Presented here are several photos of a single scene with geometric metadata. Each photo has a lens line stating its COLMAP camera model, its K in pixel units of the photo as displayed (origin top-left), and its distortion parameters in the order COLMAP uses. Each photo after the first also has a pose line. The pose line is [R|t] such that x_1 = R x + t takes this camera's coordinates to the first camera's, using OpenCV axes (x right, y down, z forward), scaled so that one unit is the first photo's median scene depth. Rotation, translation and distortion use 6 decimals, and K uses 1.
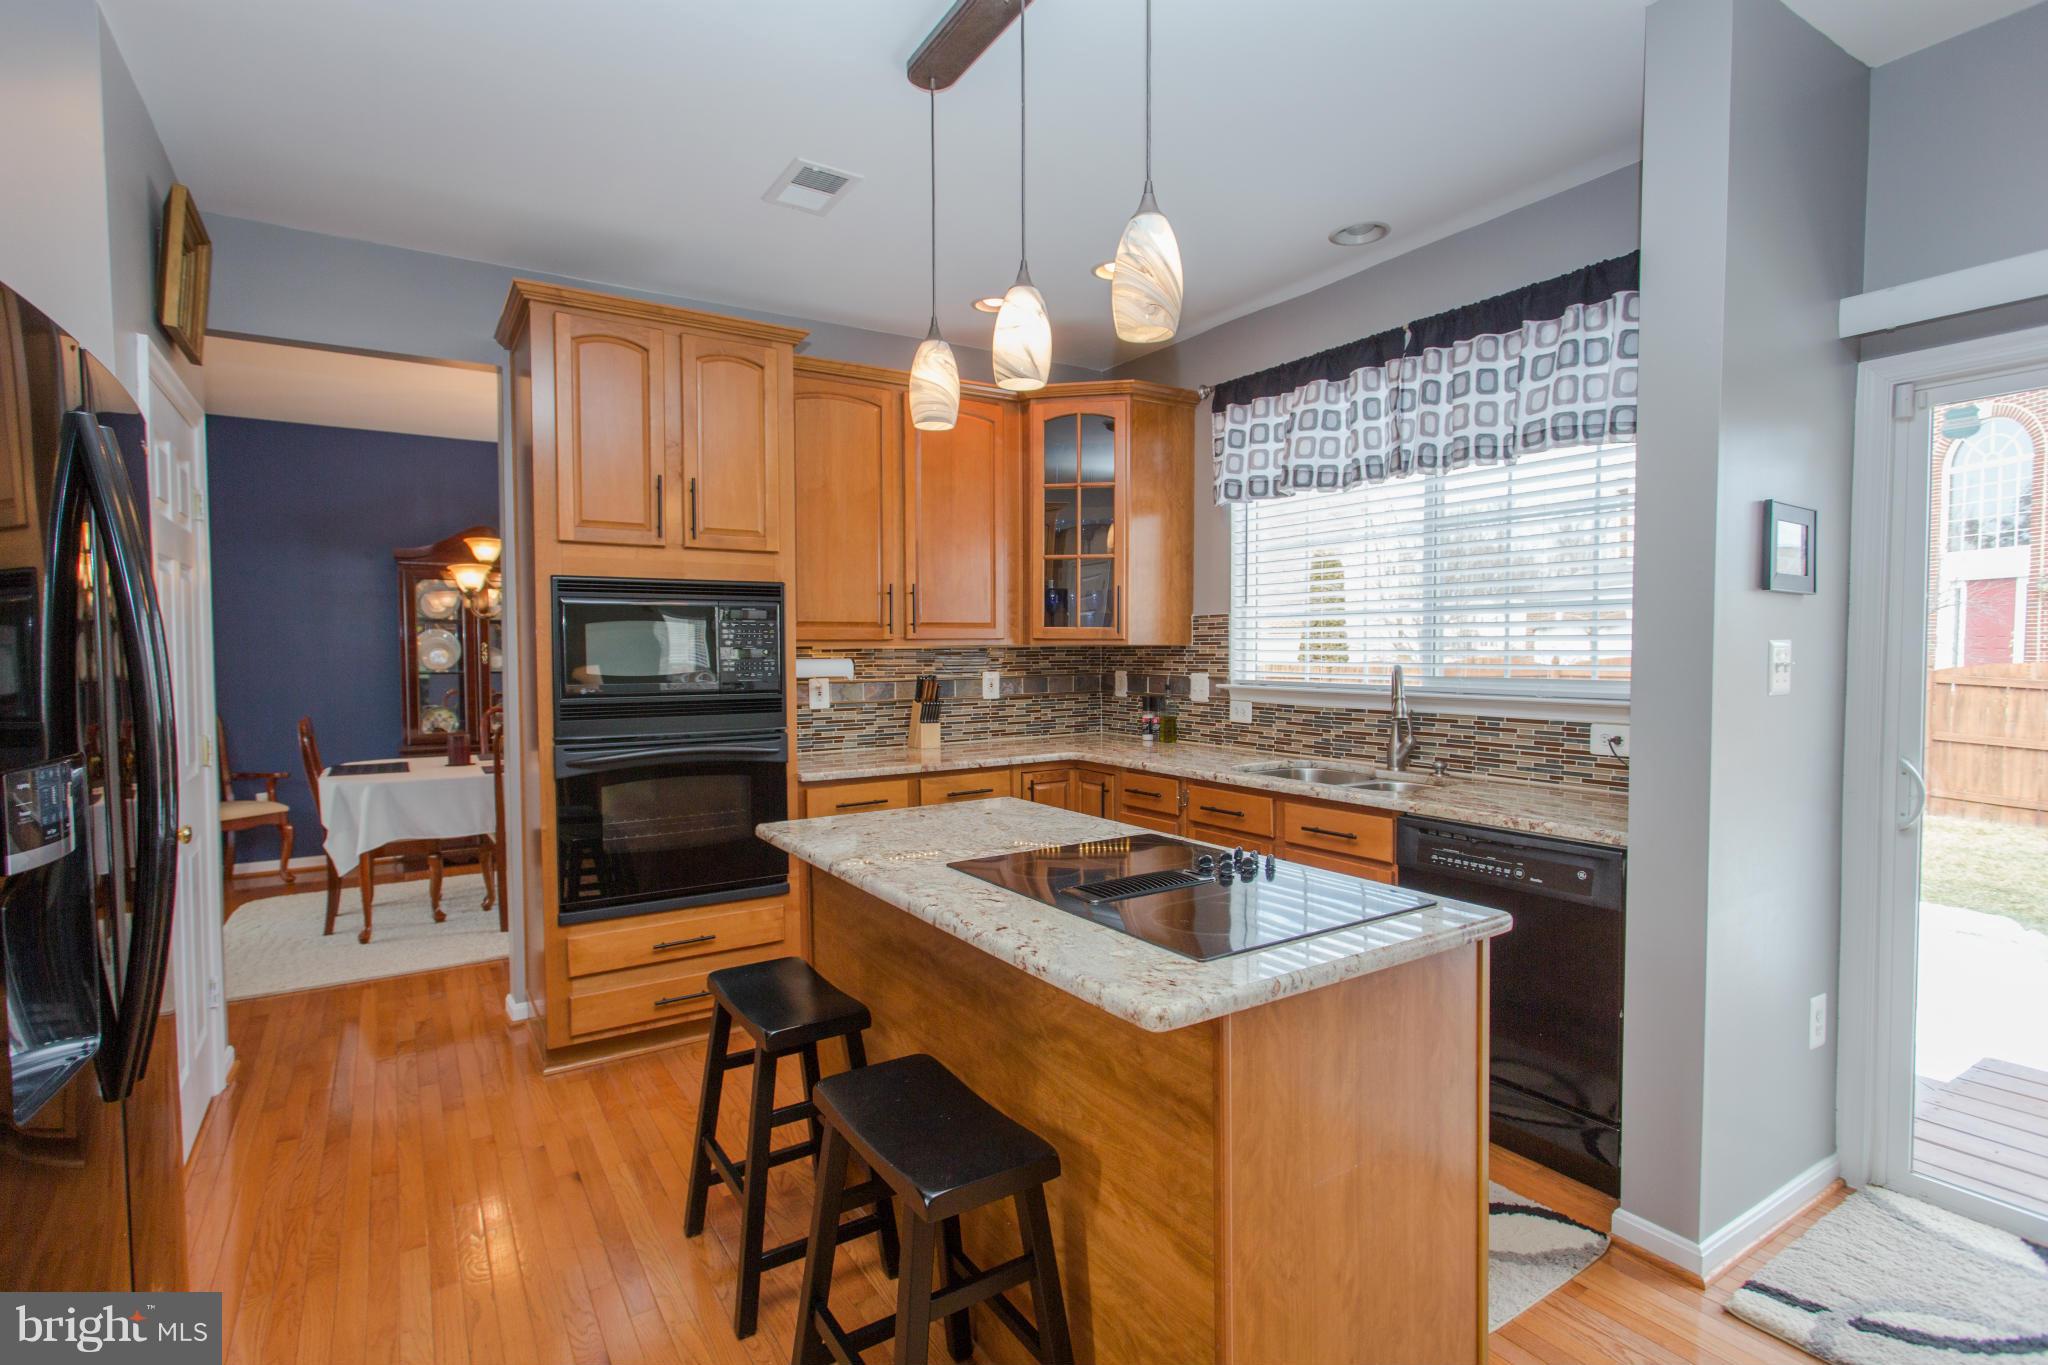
lens RADIAL K [[973.9, 0, 1003.0], [0, 973.9, 676.8], [0, 0, 1]] dist [0.005266, 0.000713]
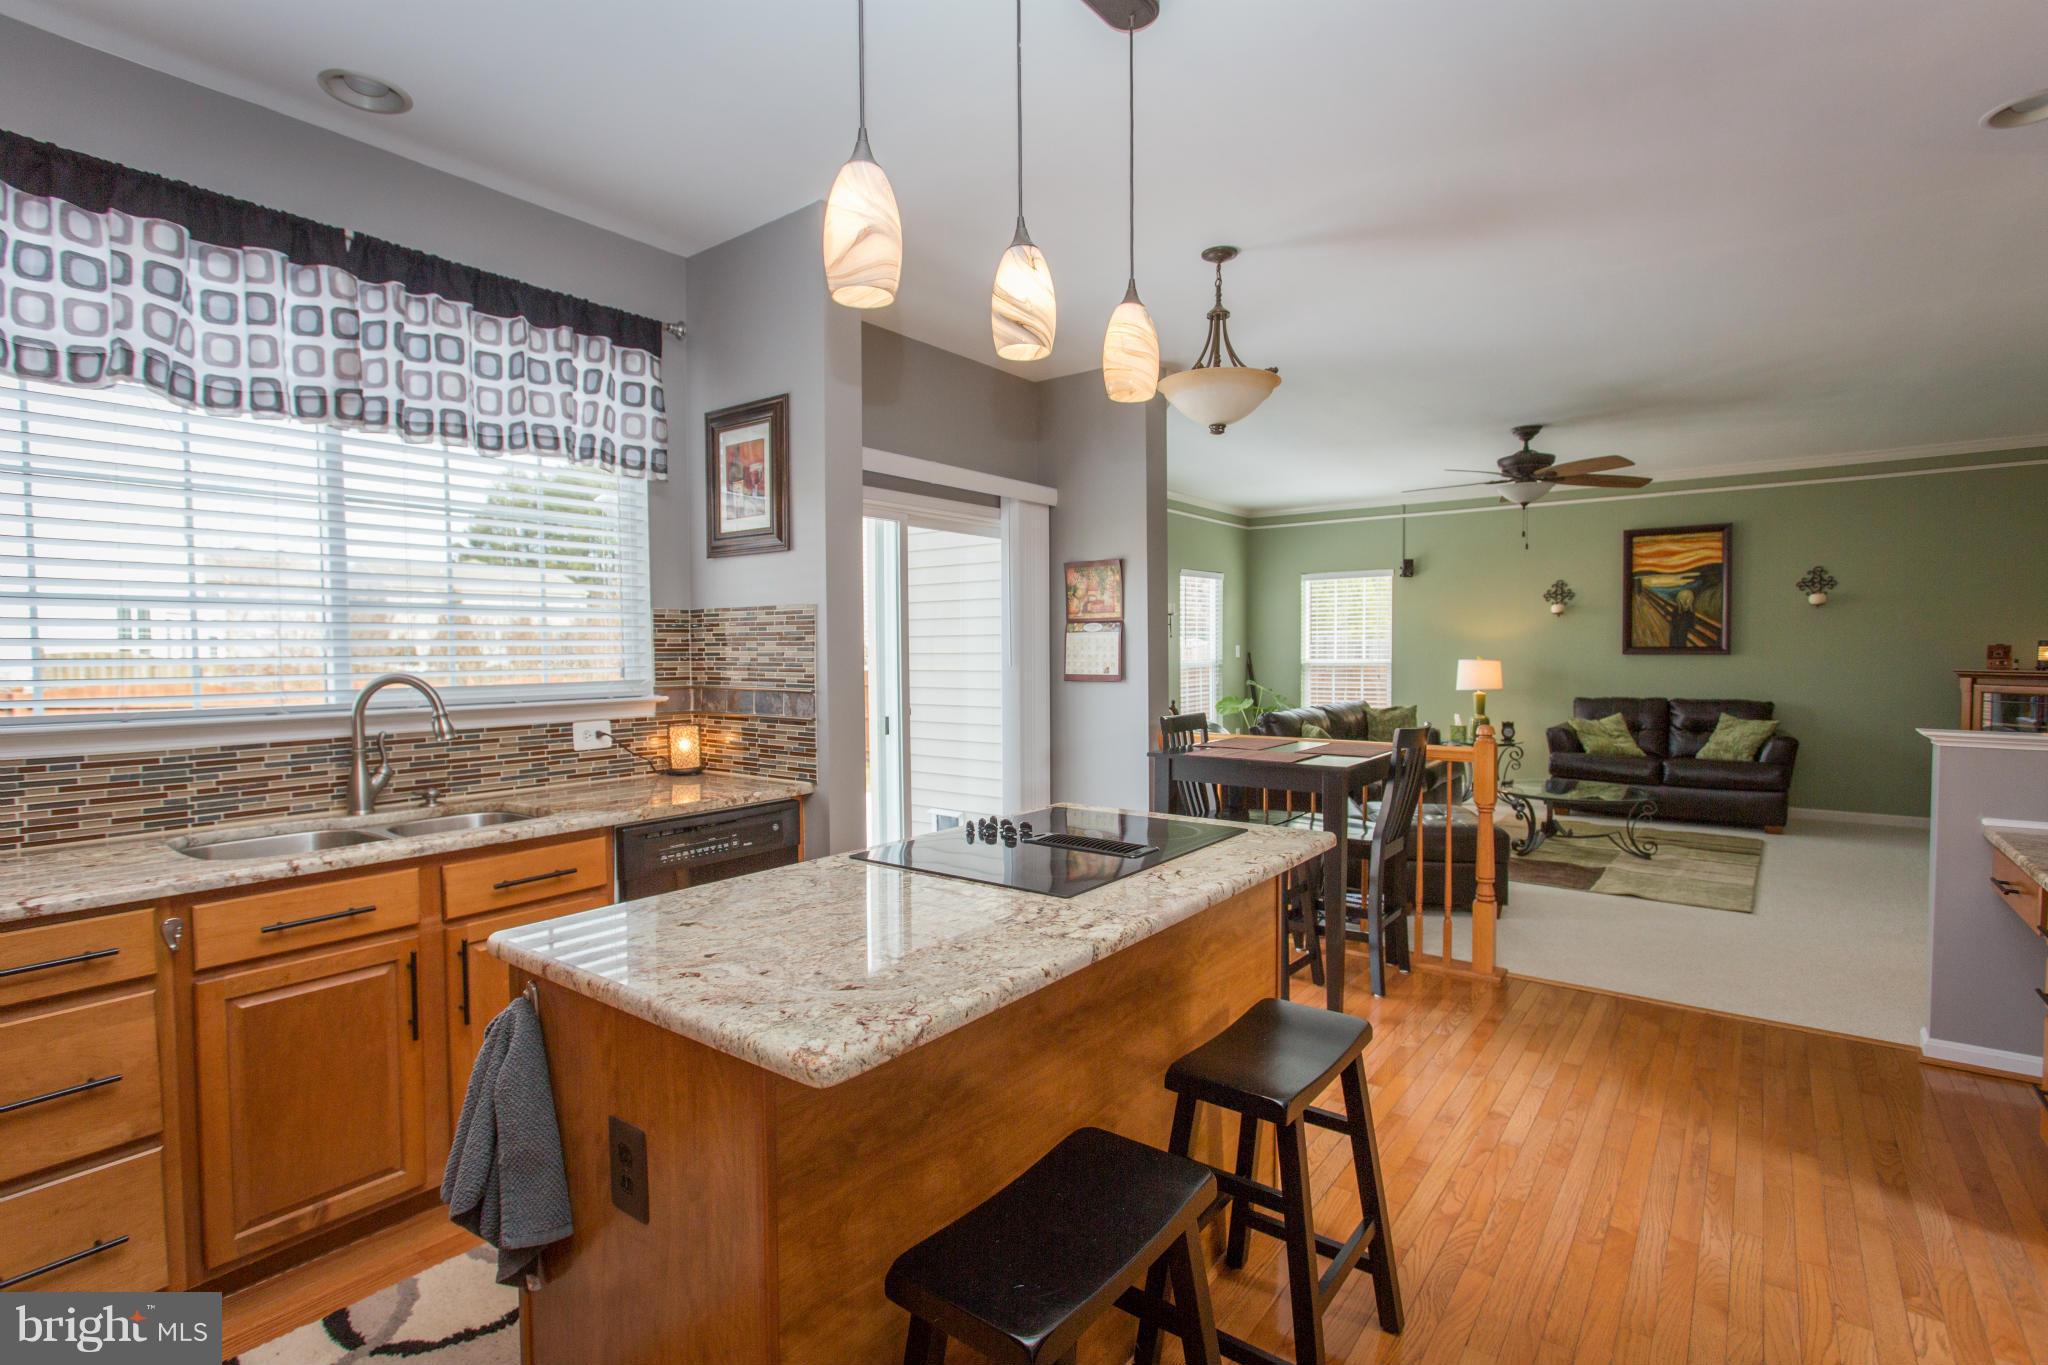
lens RADIAL K [[973.9, 0, 1021.5], [0, 973.9, 689.7], [0, 0, 1]] dist [0.005266, 0.000713]
pose [[-0.336996, -0.031242, 0.940988, -0.526935], [0.041781, 0.997968, 0.048097, -0.017728], [-0.940579, 0.055524, -0.335006, 0.827946]]
